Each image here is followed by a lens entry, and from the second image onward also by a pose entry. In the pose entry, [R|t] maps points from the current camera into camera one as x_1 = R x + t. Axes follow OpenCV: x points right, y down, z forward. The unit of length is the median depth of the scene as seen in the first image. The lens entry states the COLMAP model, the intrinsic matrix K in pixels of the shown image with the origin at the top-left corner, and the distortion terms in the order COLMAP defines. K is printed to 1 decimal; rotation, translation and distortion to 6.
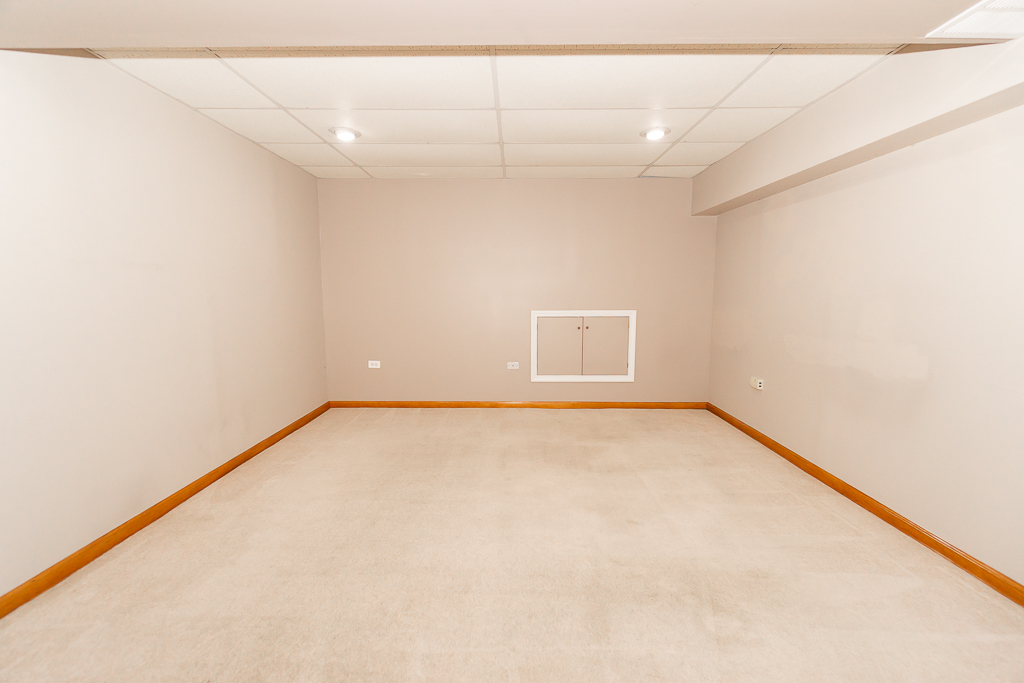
lens RADIAL K [[444.1, 0, 510.7], [0, 444.1, 337.7], [0, 0, 1]] dist [-0.005392, 0.000881]
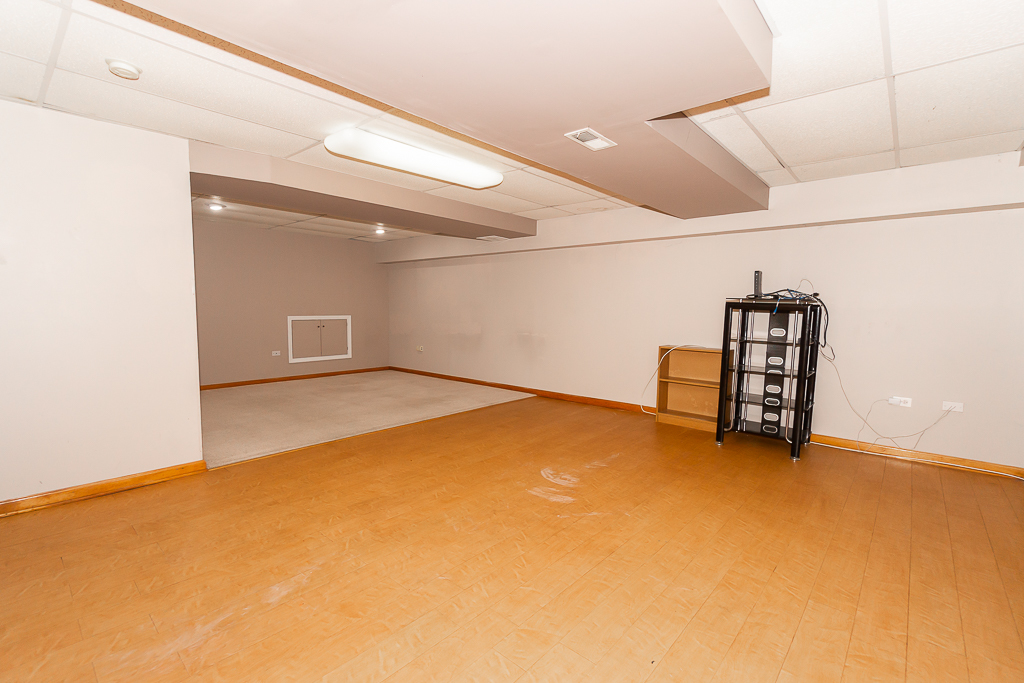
lens RADIAL K [[444.1, 0, 509.2], [0, 444.1, 341.4], [0, 0, 1]] dist [-0.005392, 0.000881]
pose [[0.649563, -0.050991, 0.758596, -0.615361], [0.067649, 0.997667, 0.009135, 0.062448], [-0.757292, 0.045384, 0.651497, -0.562243]]
